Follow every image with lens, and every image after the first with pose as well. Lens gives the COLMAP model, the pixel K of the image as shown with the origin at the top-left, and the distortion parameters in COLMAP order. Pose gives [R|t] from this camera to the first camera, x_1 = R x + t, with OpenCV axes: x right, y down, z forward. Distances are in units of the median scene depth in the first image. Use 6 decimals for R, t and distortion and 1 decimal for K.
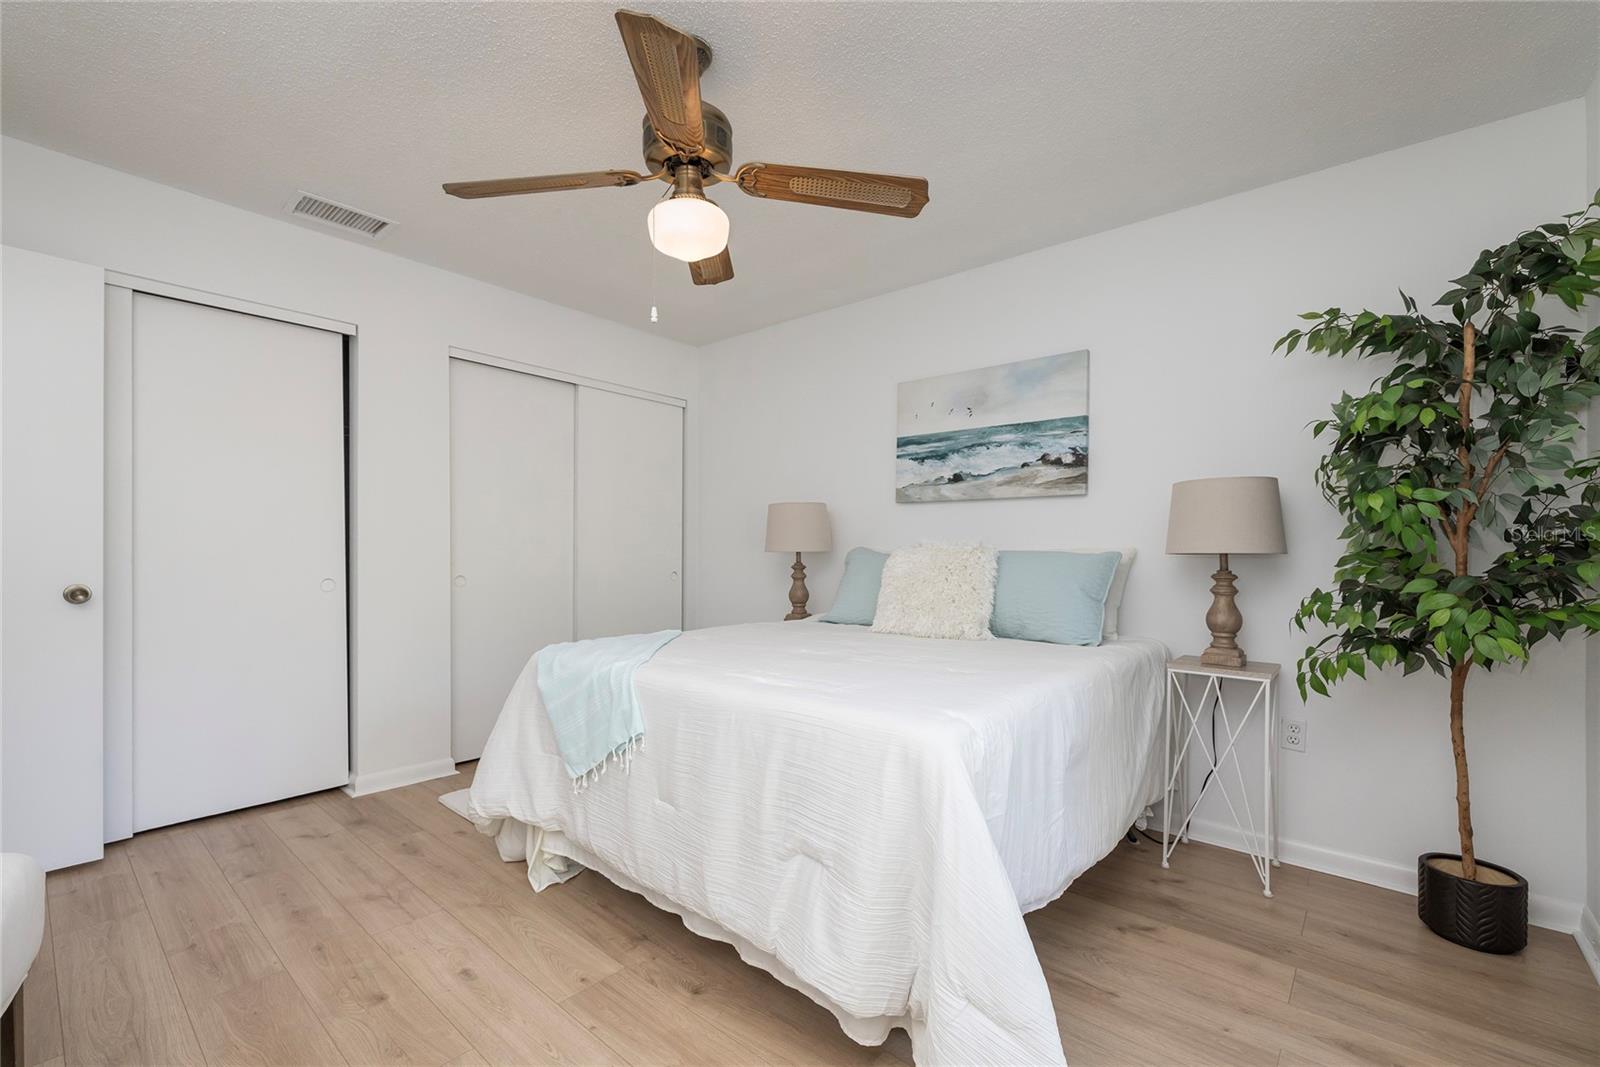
lens RADIAL K [[692.5, 0, 797.4], [0, 692.5, 540.5], [0, 0, 1]] dist [0.011323, -0.000055]
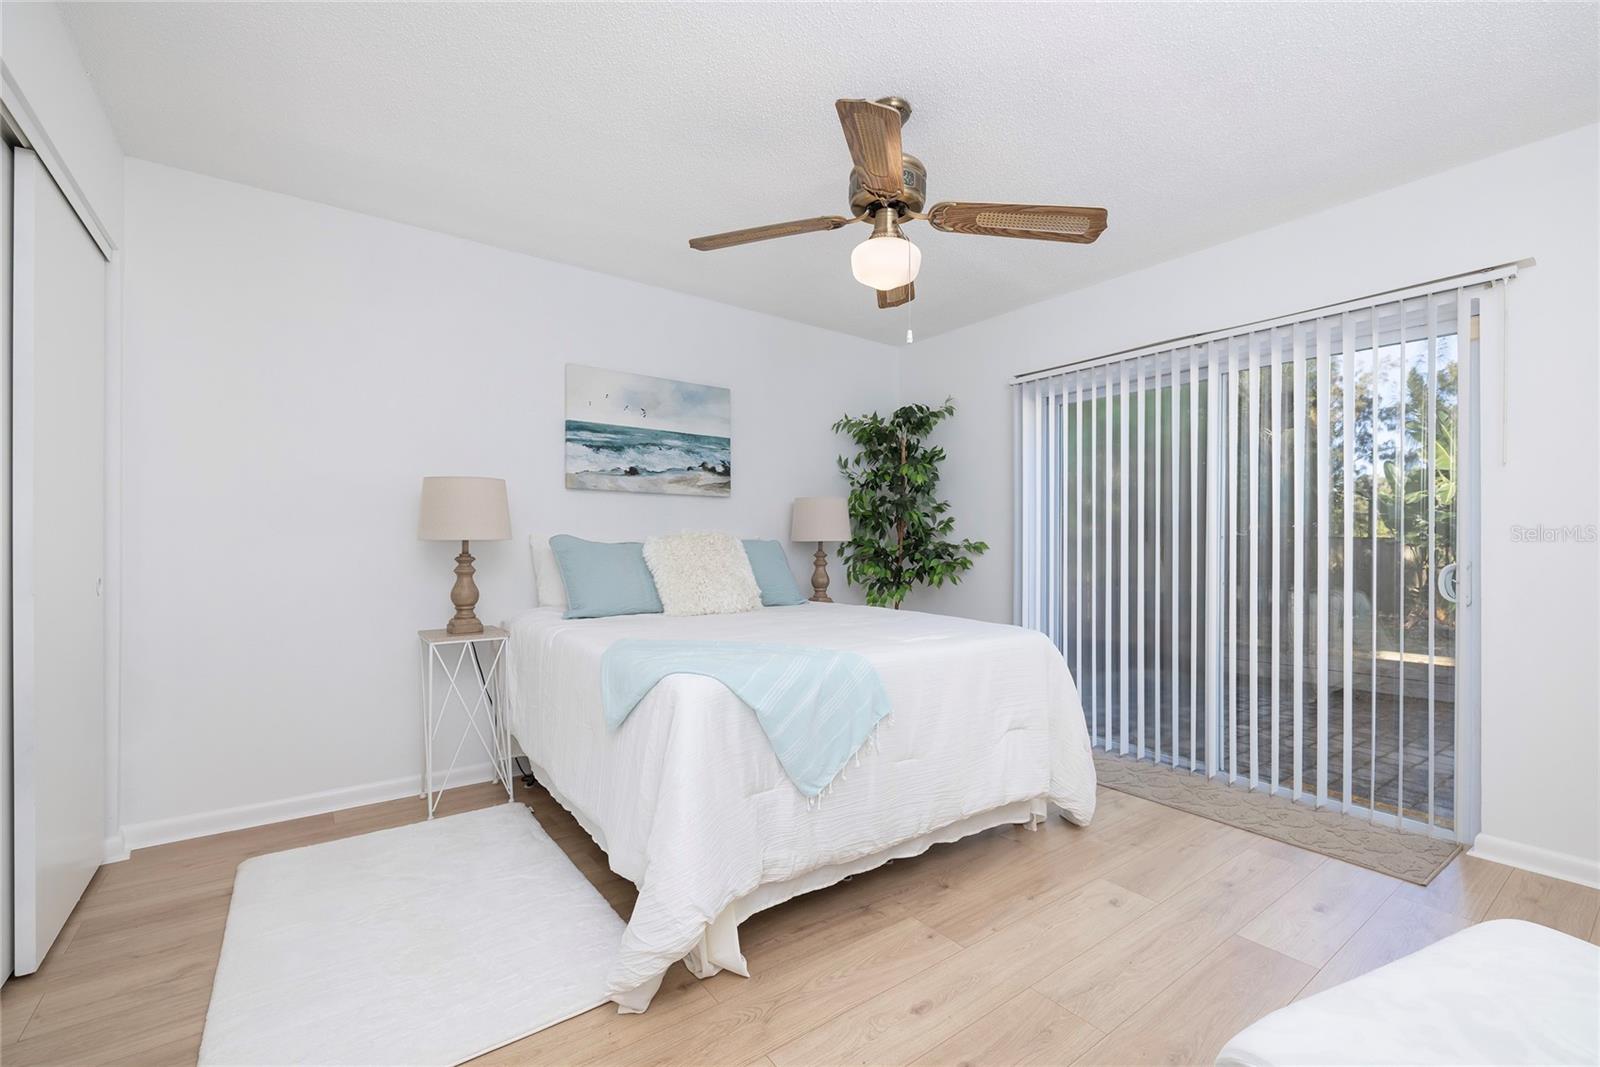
lens RADIAL K [[671.1, 0, 788.2], [0, 671.1, 530.0], [0, 0, 1]] dist [-0.001633, -0.000055]
pose [[0.219730, 0.005708, 0.975544, -0.770937], [-0.022226, 0.999753, -0.000843, -0.003001], [-0.975308, -0.021497, 0.219803, 0.552807]]
